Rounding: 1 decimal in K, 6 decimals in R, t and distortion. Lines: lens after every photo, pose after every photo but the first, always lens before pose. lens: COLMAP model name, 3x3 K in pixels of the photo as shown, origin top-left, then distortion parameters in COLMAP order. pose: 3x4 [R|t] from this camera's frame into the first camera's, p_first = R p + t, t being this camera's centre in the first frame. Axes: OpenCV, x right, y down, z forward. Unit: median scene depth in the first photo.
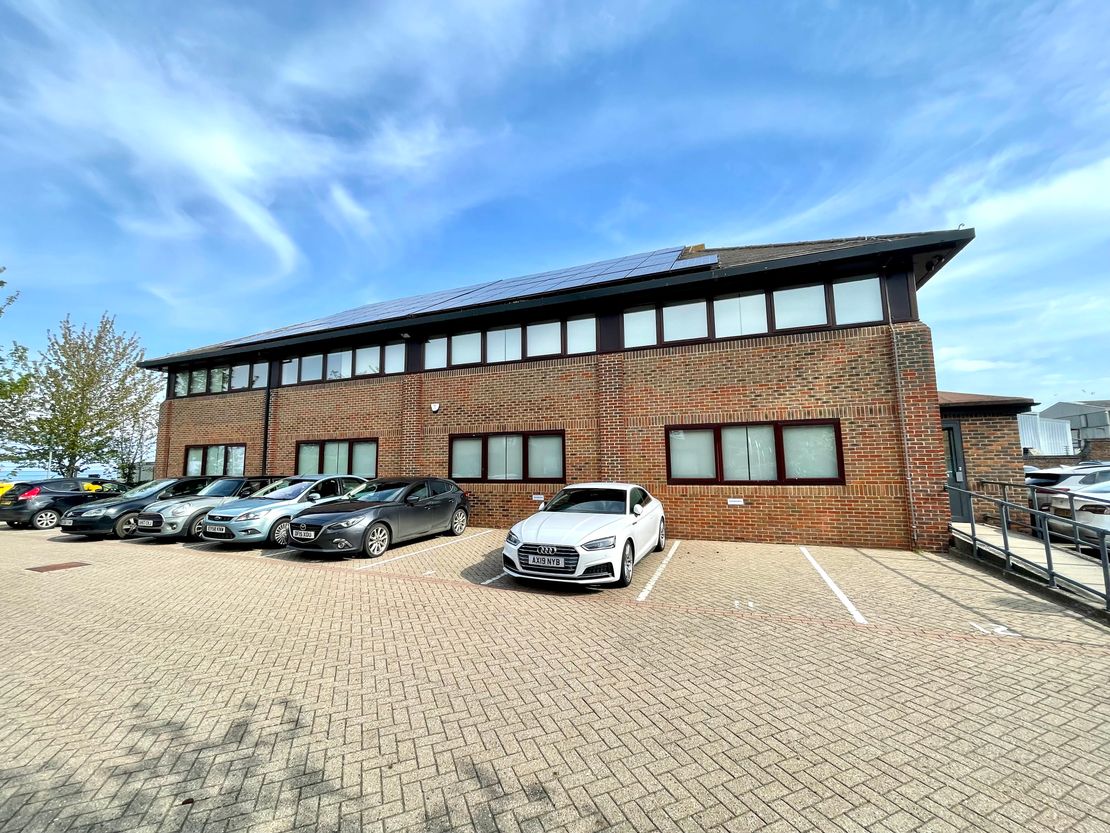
lens RADIAL K [[449.6, 0, 551.8], [0, 449.6, 415.4], [0, 0, 1]] dist [-0.001742, -0.000381]
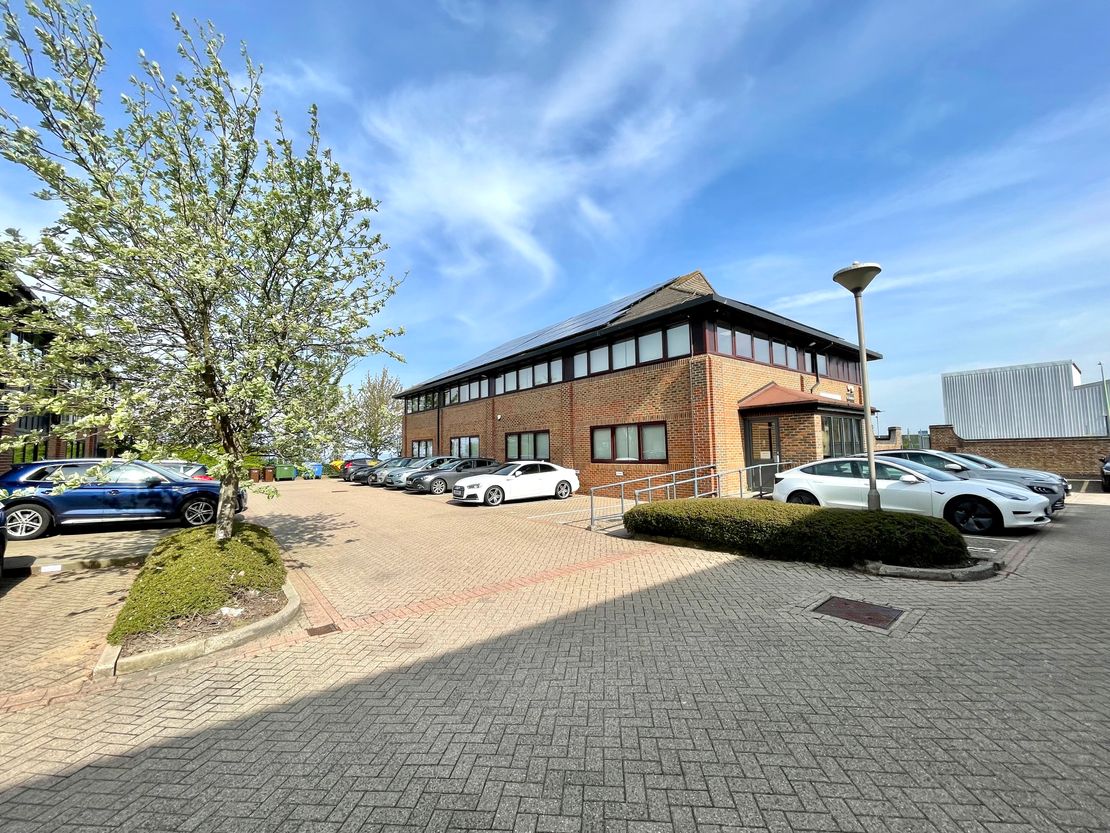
lens RADIAL K [[448.6, 0, 582.2], [0, 448.6, 418.2], [0, 0, 1]] dist [0.000830, -0.000040]
pose [[0.885197, -0.035955, -0.463825, 0.652071], [0.053501, 0.998262, 0.024721, -0.032034], [0.462130, -0.046698, 0.885582, -0.289549]]
